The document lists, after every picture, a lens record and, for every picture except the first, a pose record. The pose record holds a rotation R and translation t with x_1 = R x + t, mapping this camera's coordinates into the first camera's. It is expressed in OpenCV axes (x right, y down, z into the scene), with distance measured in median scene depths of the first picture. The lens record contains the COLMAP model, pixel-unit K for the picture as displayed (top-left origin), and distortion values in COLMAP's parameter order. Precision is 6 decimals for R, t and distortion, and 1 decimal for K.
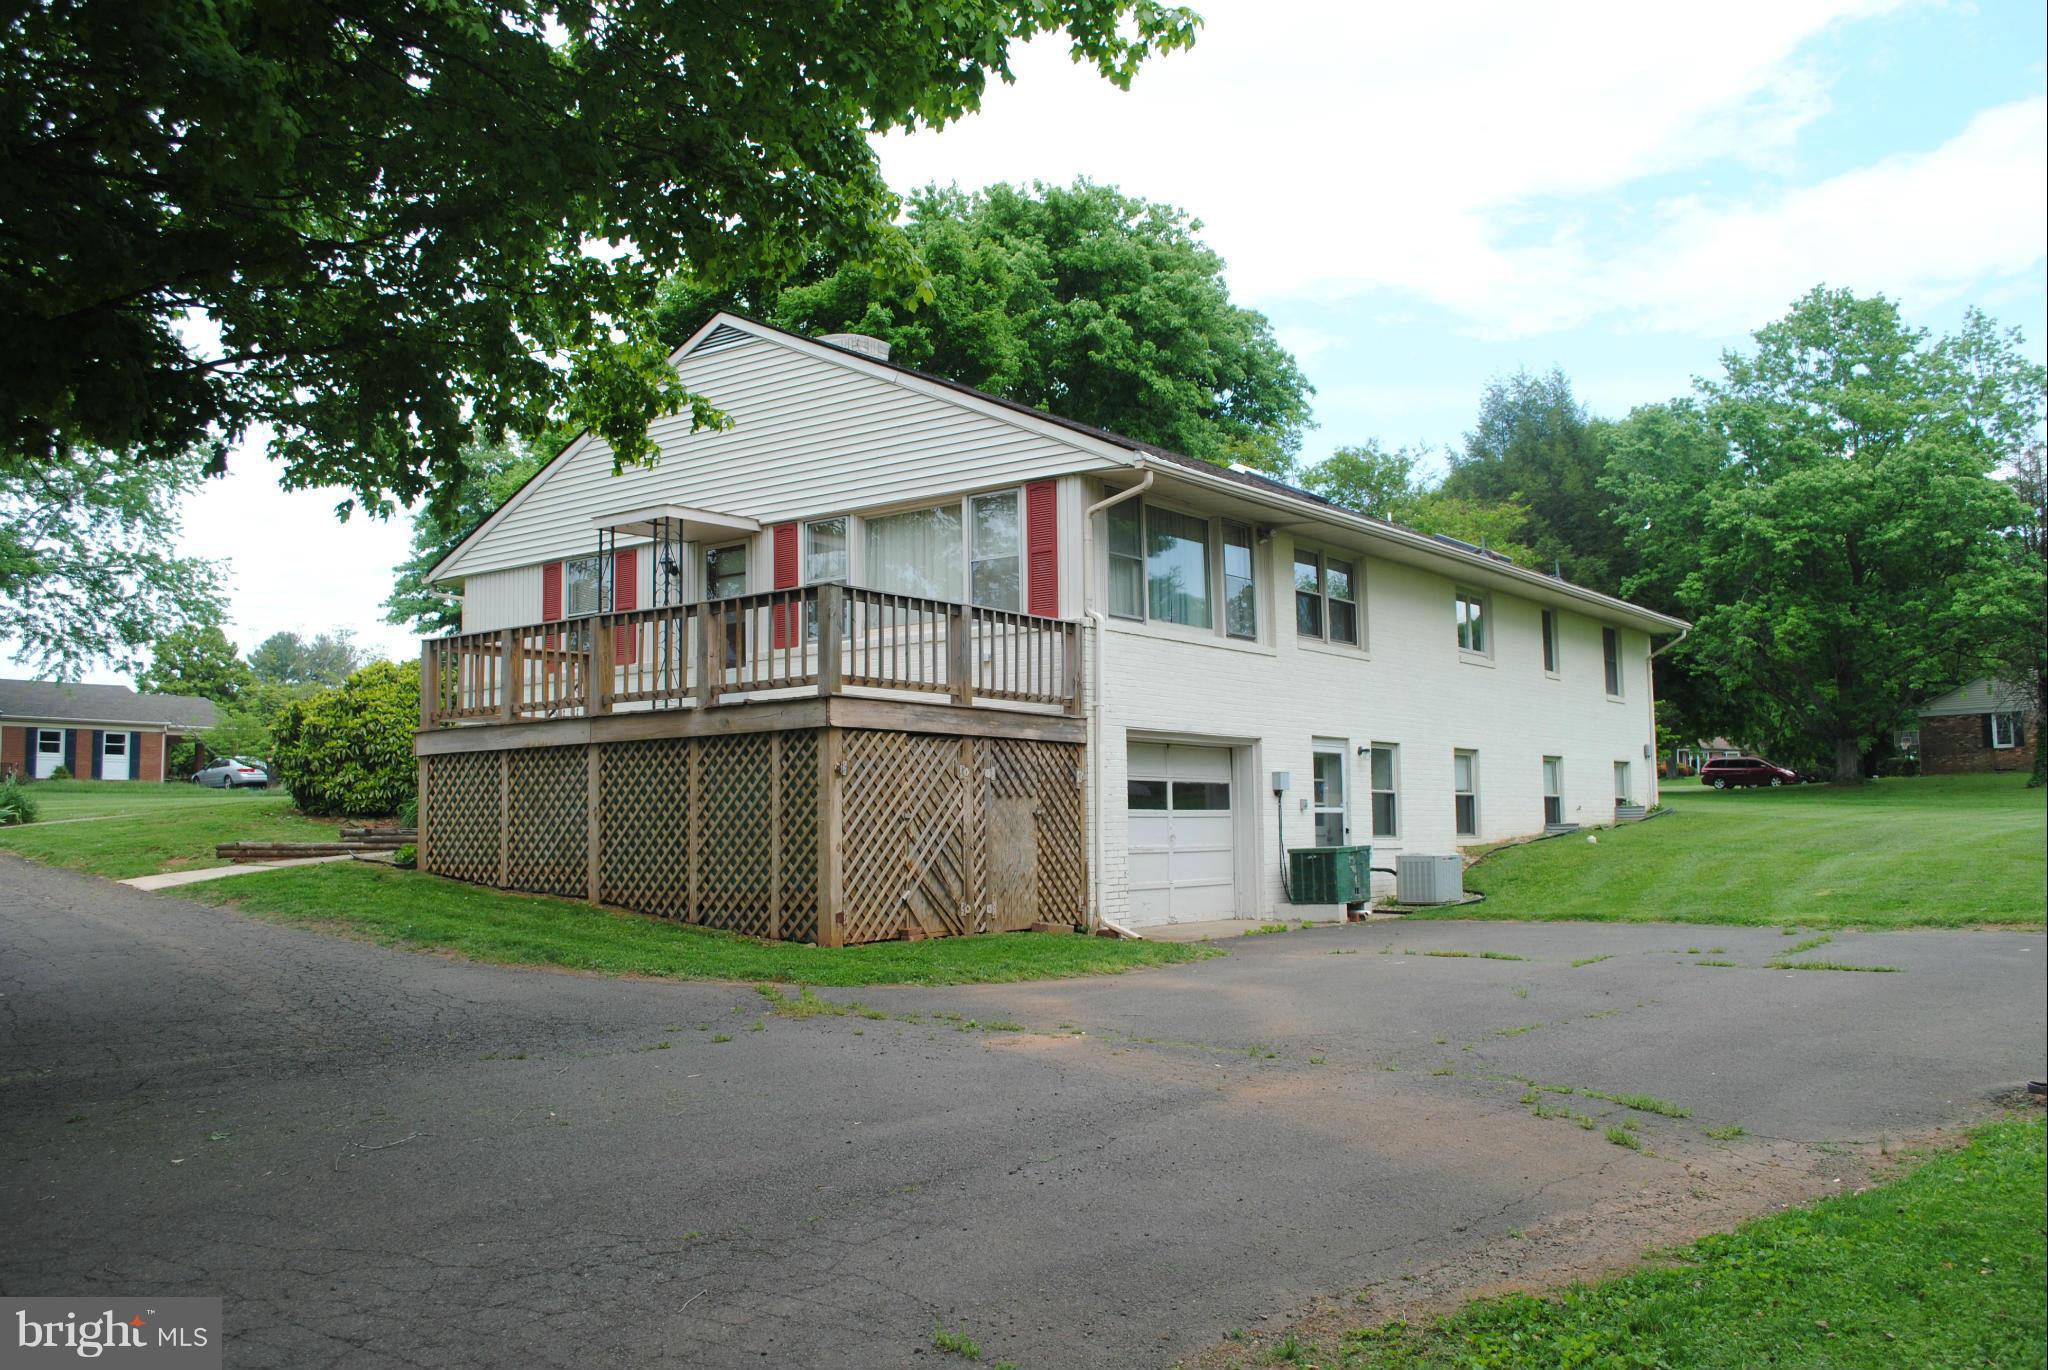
lens RADIAL K [[1817.6, 0, 1020.1], [0, 1817.6, 661.5], [0, 0, 1]] dist [-0.077043, -0.000162]
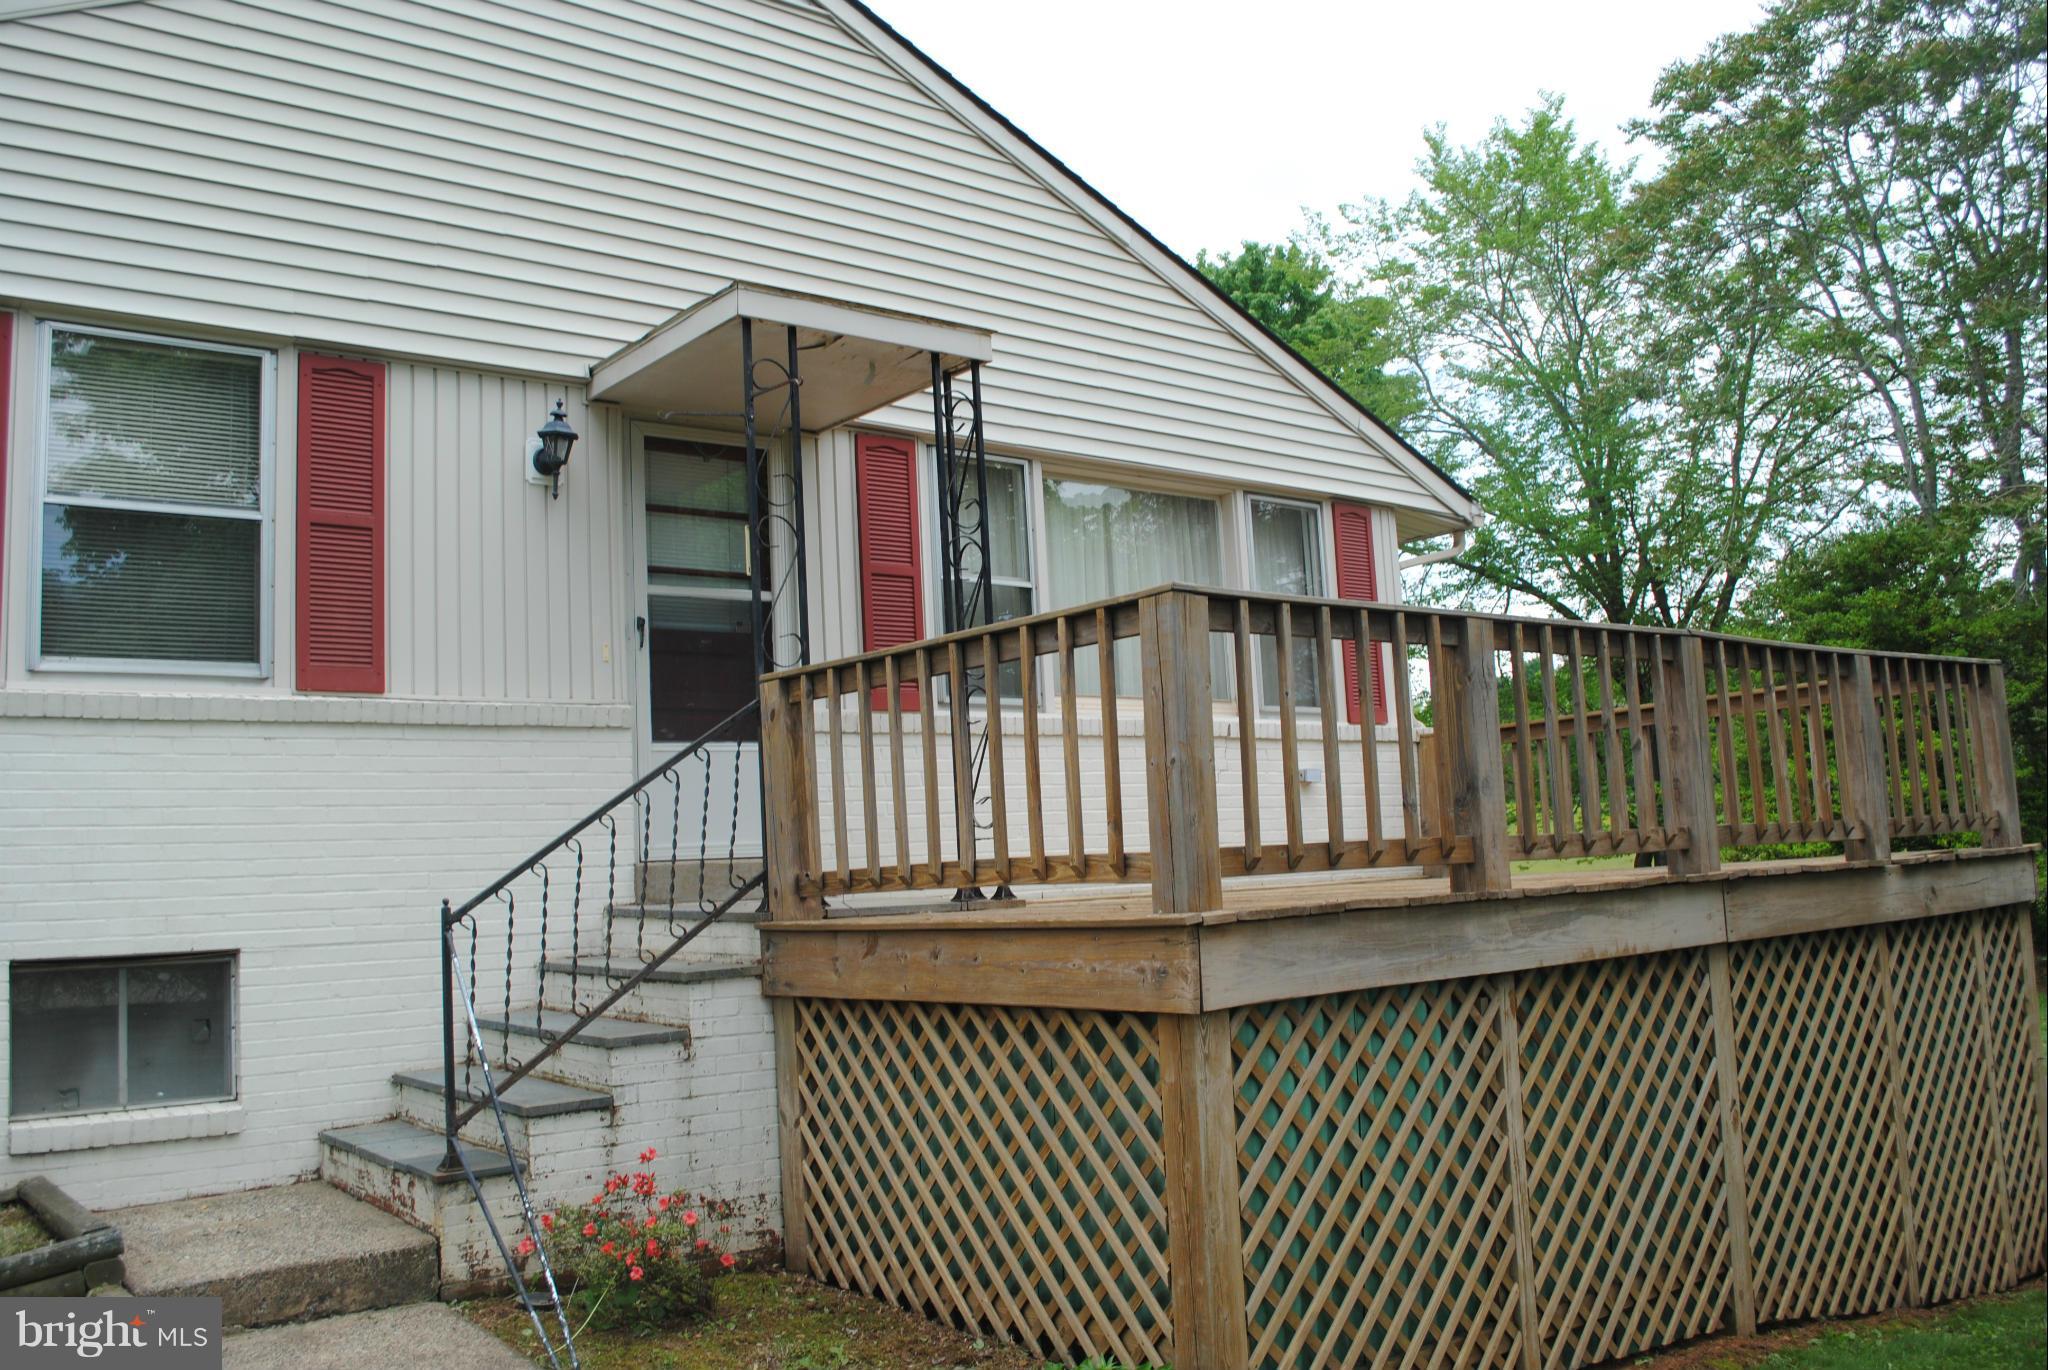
lens RADIAL K [[1817.6, 0, 1020.1], [0, 1817.6, 661.5], [0, 0, 1]] dist [-0.077043, -0.000162]
pose [[0.239852, 0.131398, 0.961876, -0.628745], [-0.039864, 0.991295, -0.125476, 0.037498], [-0.969991, -0.008248, 0.243002, 1.004149]]
